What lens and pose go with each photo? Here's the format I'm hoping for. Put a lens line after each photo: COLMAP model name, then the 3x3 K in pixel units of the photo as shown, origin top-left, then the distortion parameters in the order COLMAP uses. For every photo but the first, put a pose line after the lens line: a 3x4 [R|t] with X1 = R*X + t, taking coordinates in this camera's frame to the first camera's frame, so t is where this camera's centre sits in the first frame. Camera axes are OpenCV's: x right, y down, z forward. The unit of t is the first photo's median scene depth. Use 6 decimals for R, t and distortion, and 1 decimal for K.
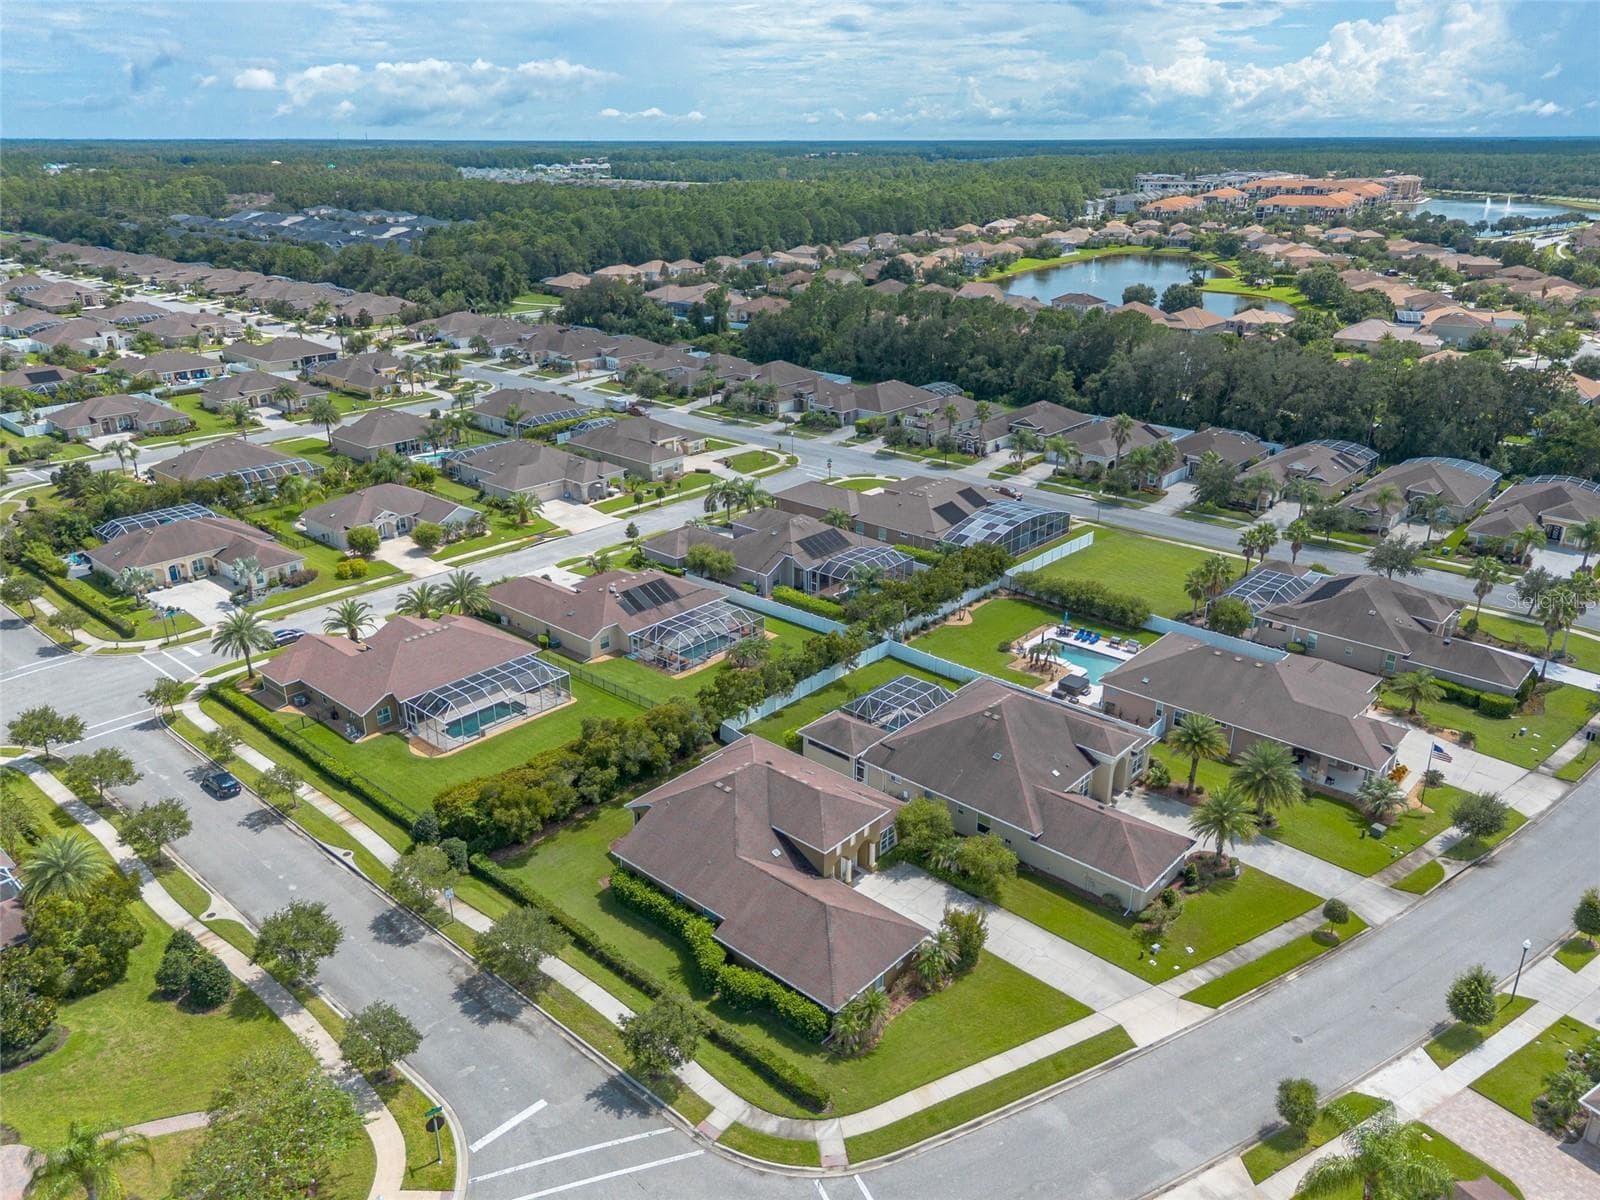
lens RADIAL K [[1141.2, 0, 790.0], [0, 1141.2, 604.1], [0, 0, 1]] dist [0.068182, -0.060572]
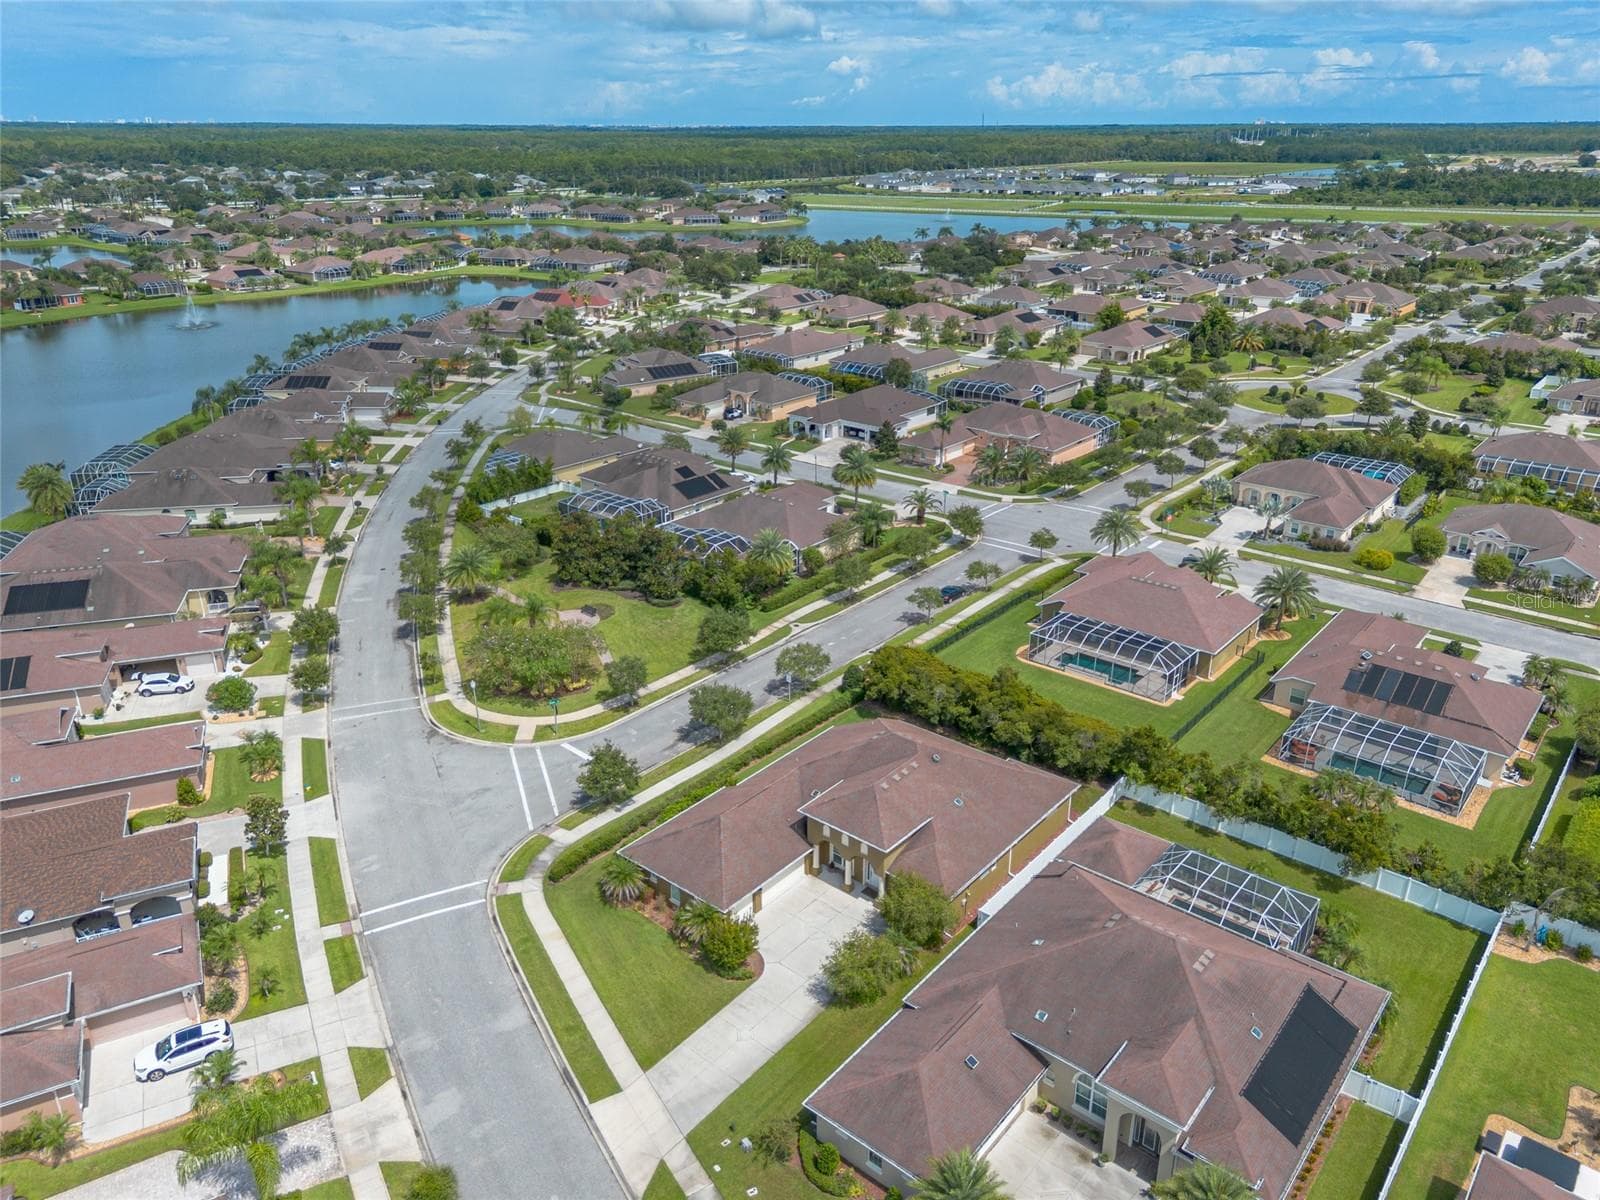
lens RADIAL K [[1141.2, 0, 802.7], [0, 1141.2, 595.7], [0, 0, 1]] dist [0.068182, -0.060572]
pose [[0.039329, 0.382686, -0.923041, 0.567689], [-0.375301, 0.861781, 0.341297, -0.180853], [0.926068, 0.332995, 0.177516, 0.507683]]
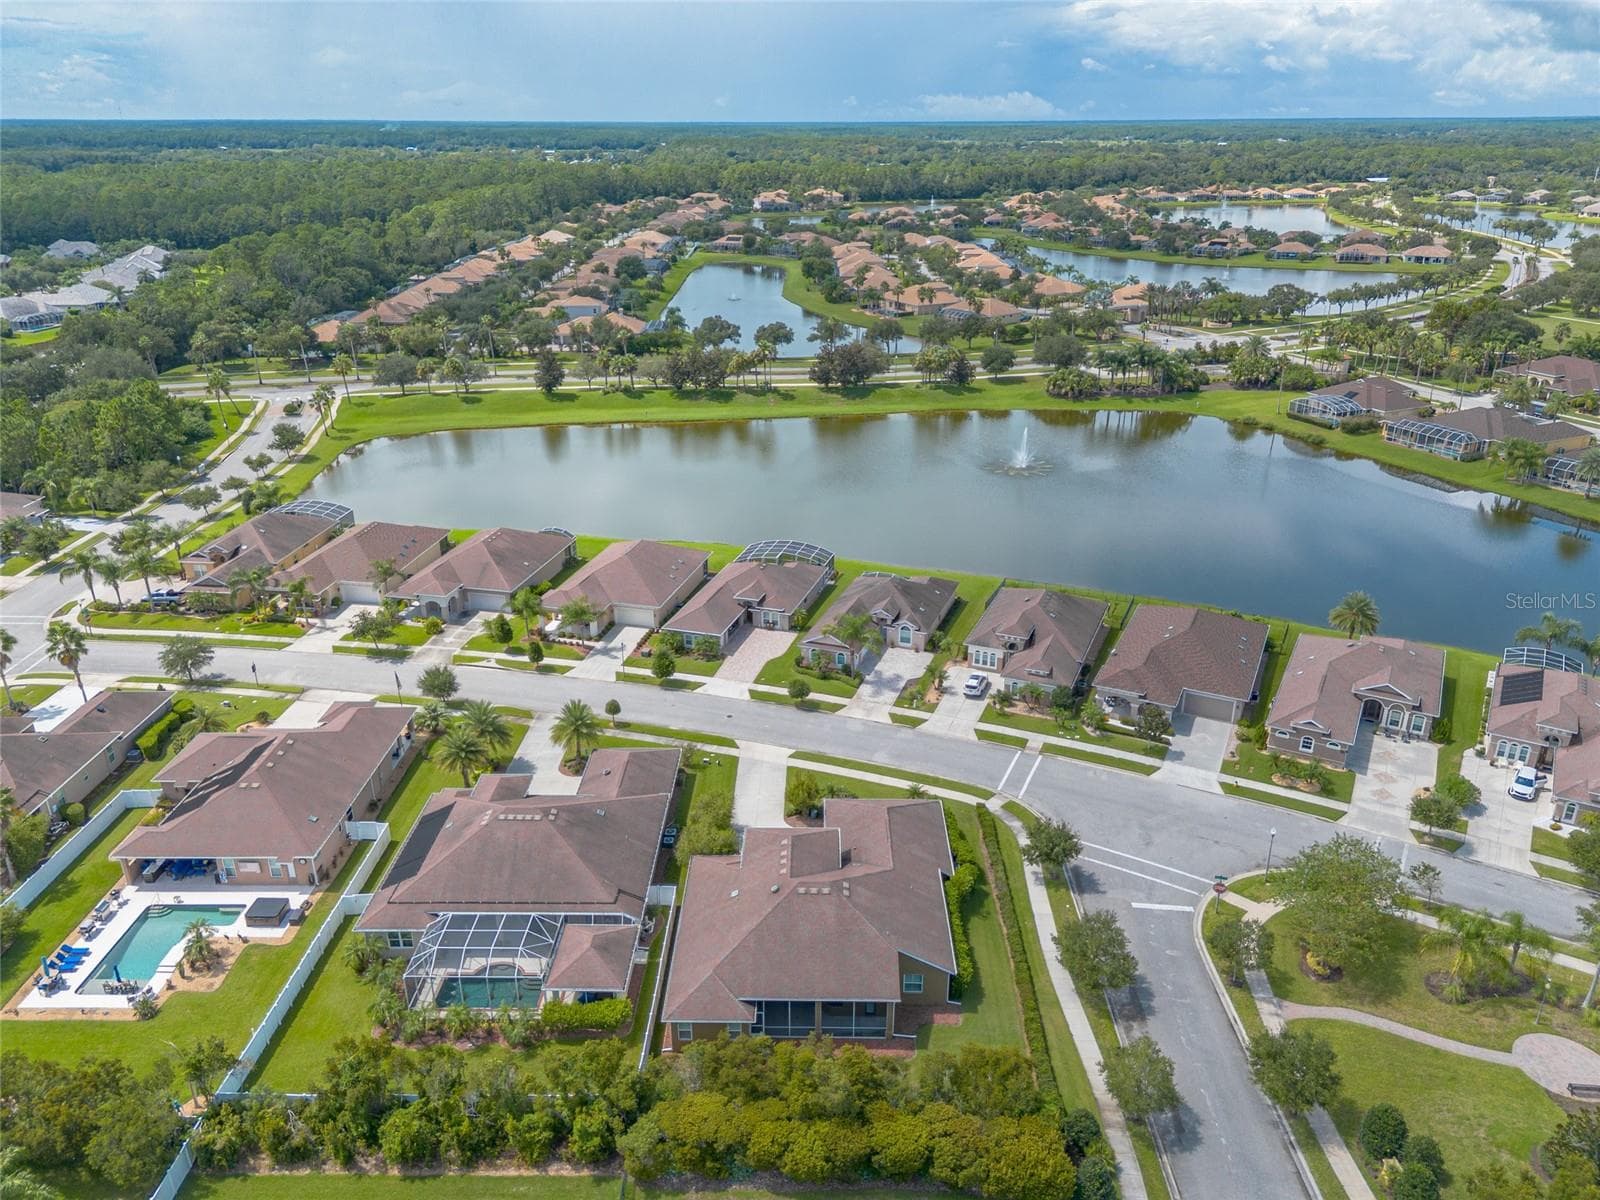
lens RADIAL K [[1141.2, 0, 805.0], [0, 1141.2, 593.3], [0, 0, 1]] dist [0.068182, -0.060572]
pose [[-0.660222, -0.283954, 0.695326, -0.442558], [0.284823, 0.761972, 0.581614, -0.416585], [-0.694970, 0.582039, -0.422194, 0.902312]]
